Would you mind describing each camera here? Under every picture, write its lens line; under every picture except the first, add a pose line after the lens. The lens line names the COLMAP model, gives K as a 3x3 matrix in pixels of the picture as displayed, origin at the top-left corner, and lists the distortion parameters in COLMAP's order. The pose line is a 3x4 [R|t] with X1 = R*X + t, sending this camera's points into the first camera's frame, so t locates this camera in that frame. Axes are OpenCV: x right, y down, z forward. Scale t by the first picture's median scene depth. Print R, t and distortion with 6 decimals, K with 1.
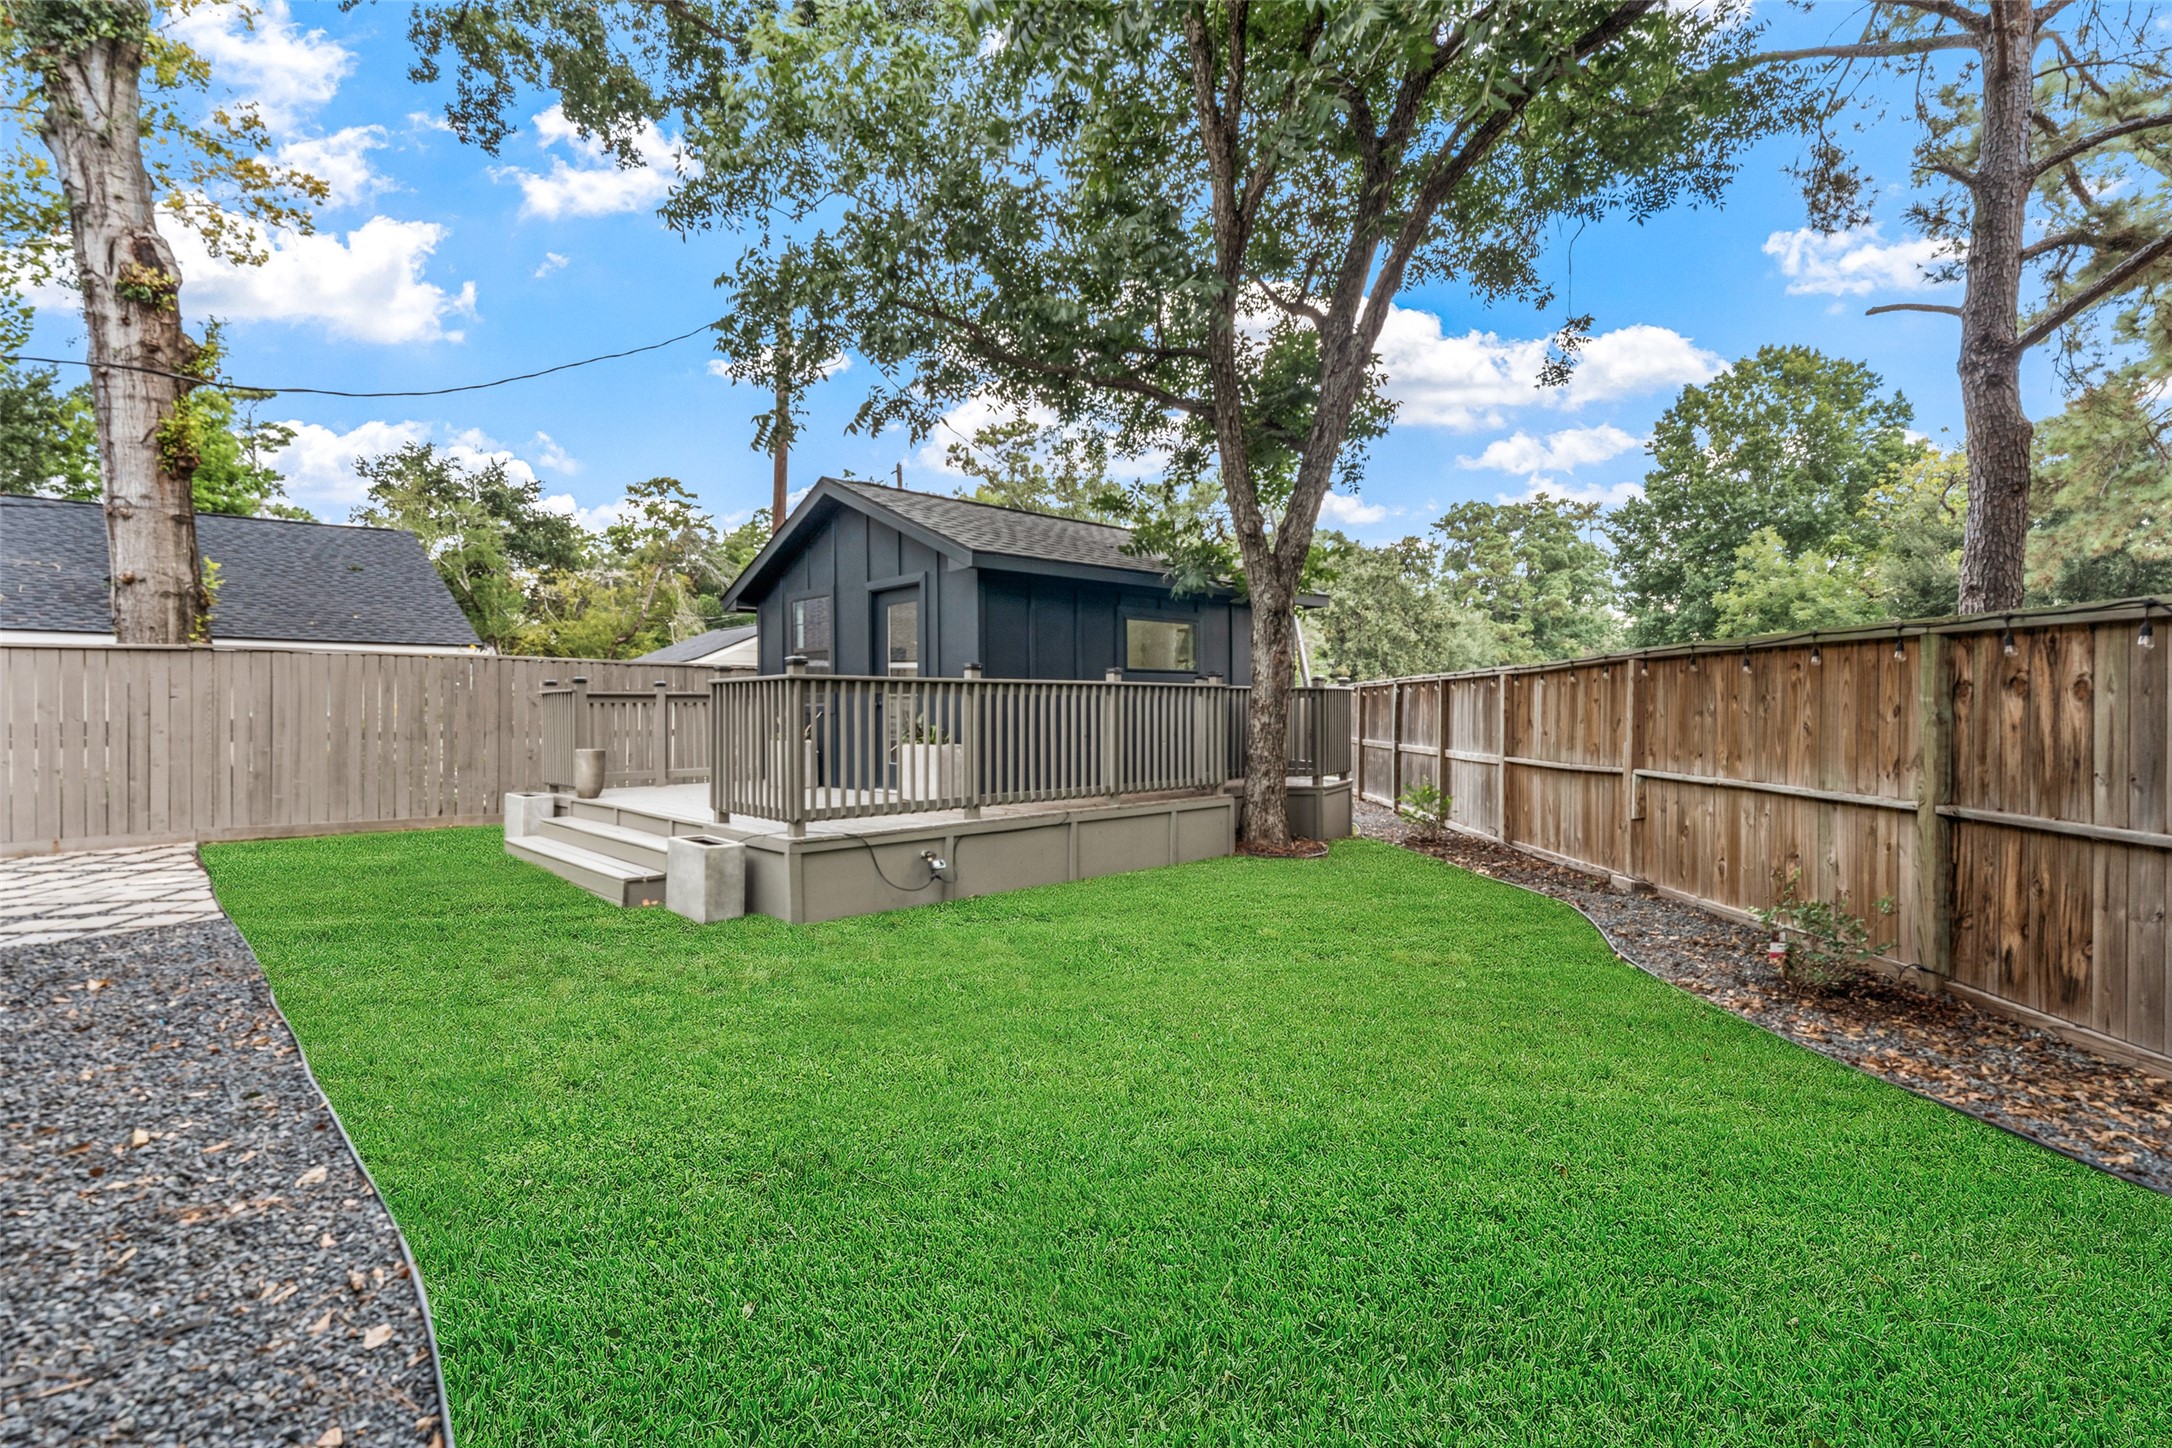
lens RADIAL K [[988.3, 0, 1088.9], [0, 988.3, 719.7], [0, 0, 1]] dist [-0.001715, -0.000105]
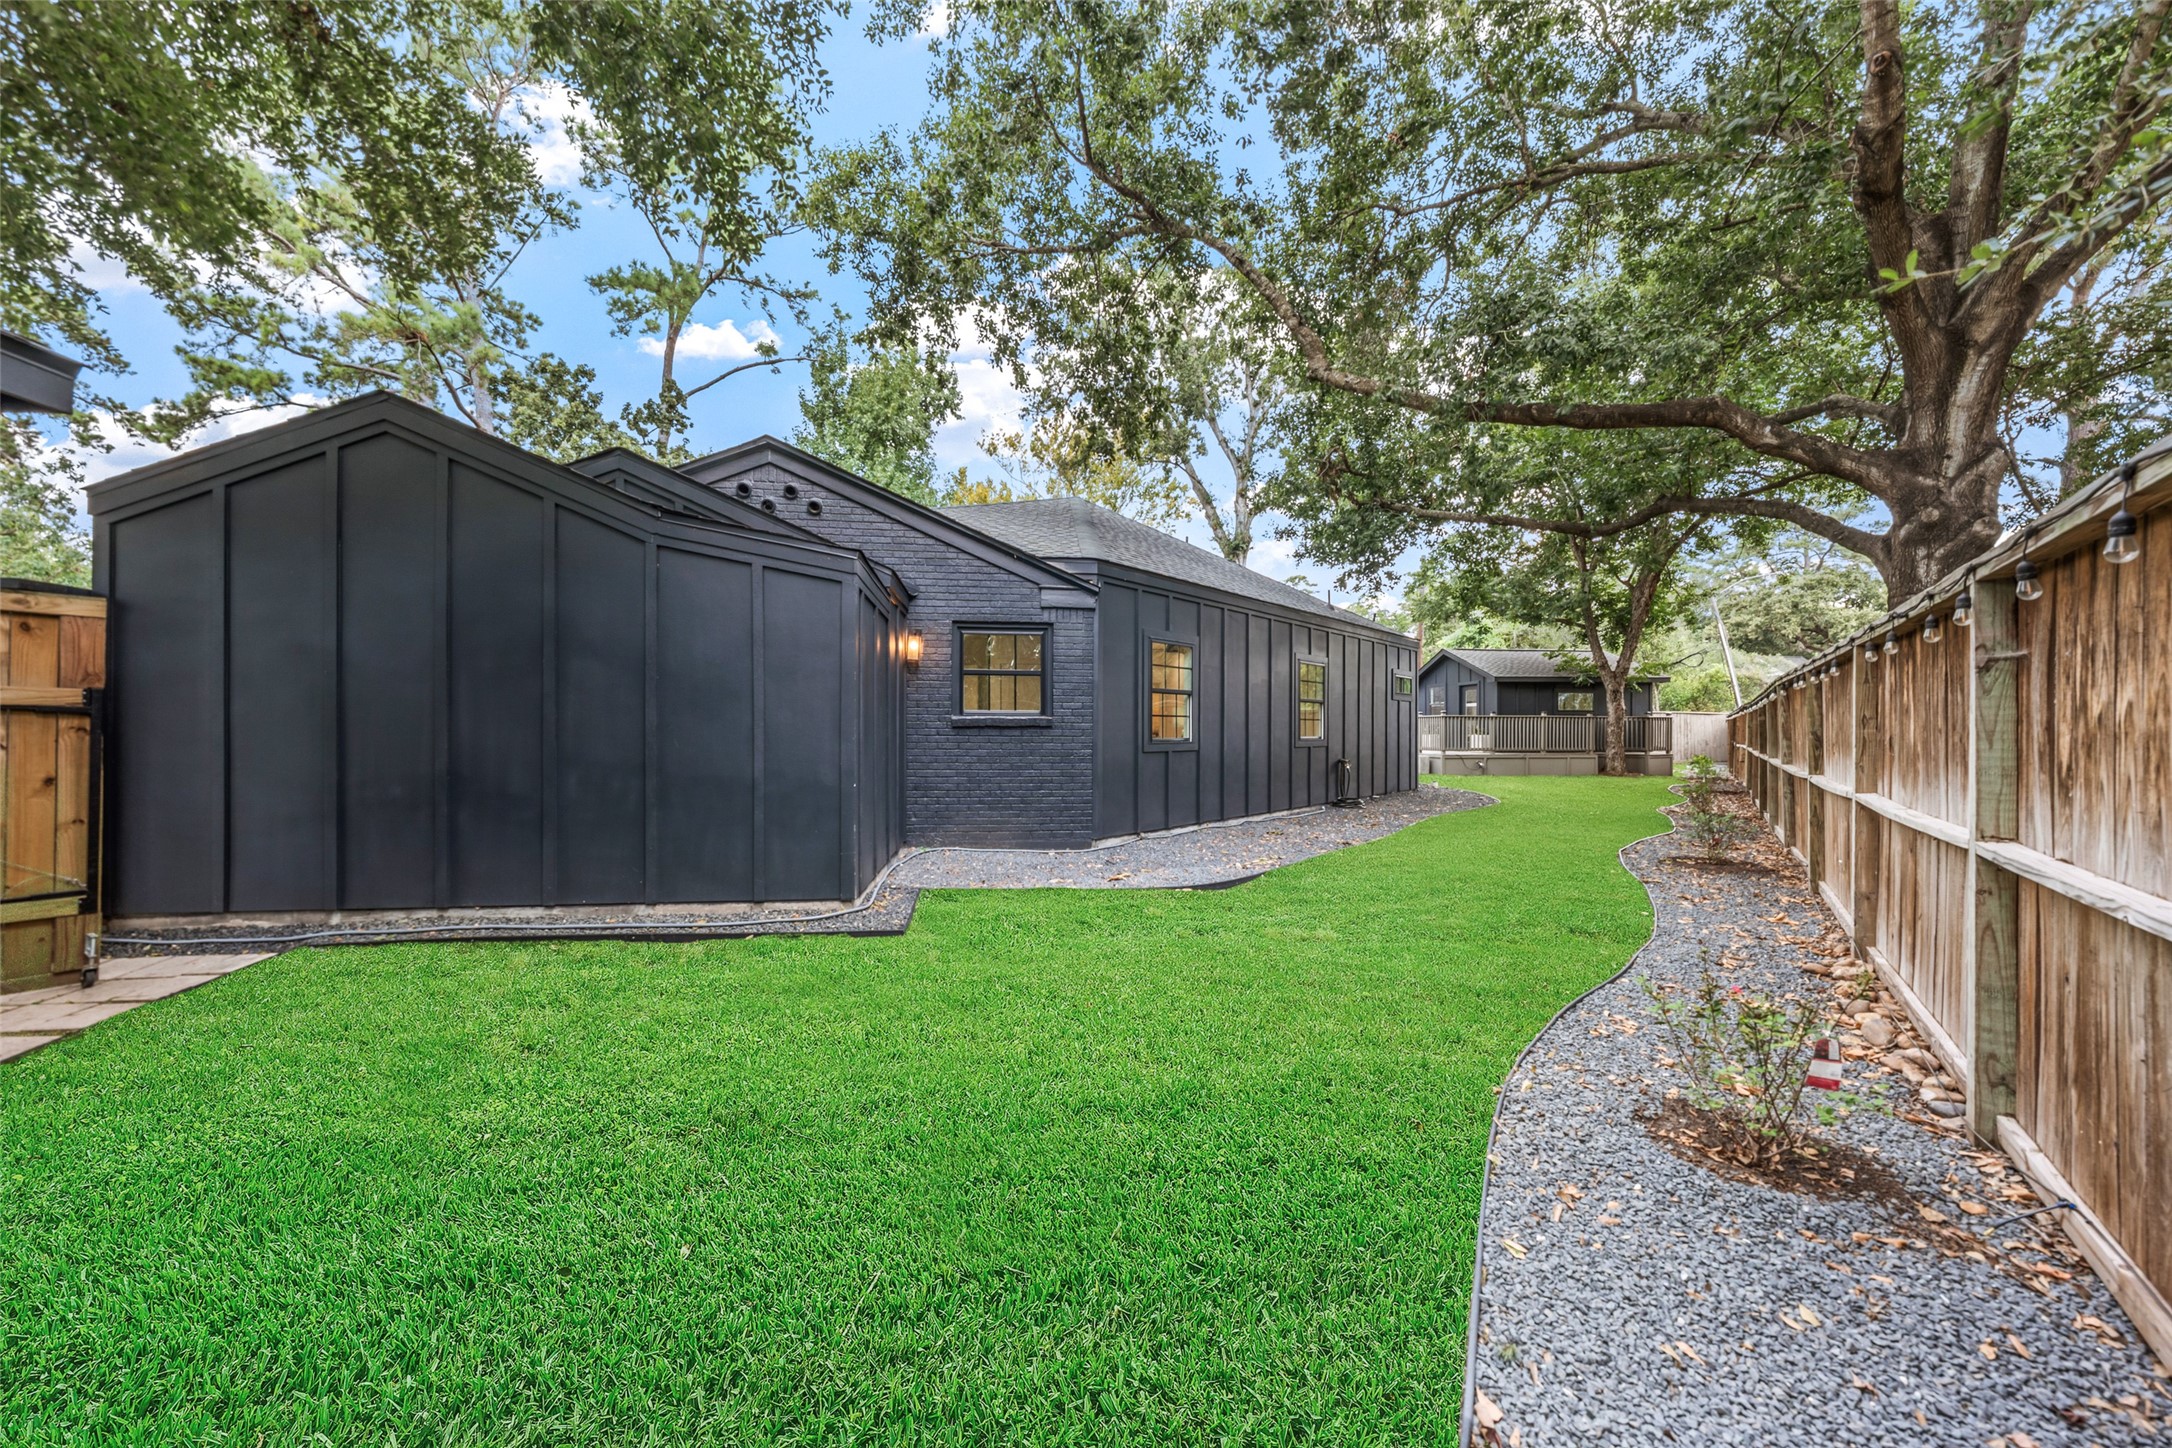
lens RADIAL K [[749.5, 0, 1088.4], [0, 749.5, 733.5], [0, 0, 1]] dist [-0.009741, 0.001642]
pose [[0.788811, 0.000295, -0.614635, 0.349022], [-0.003607, 0.999985, -0.004150, 0.034665], [0.614625, 0.005491, 0.788800, -1.817564]]
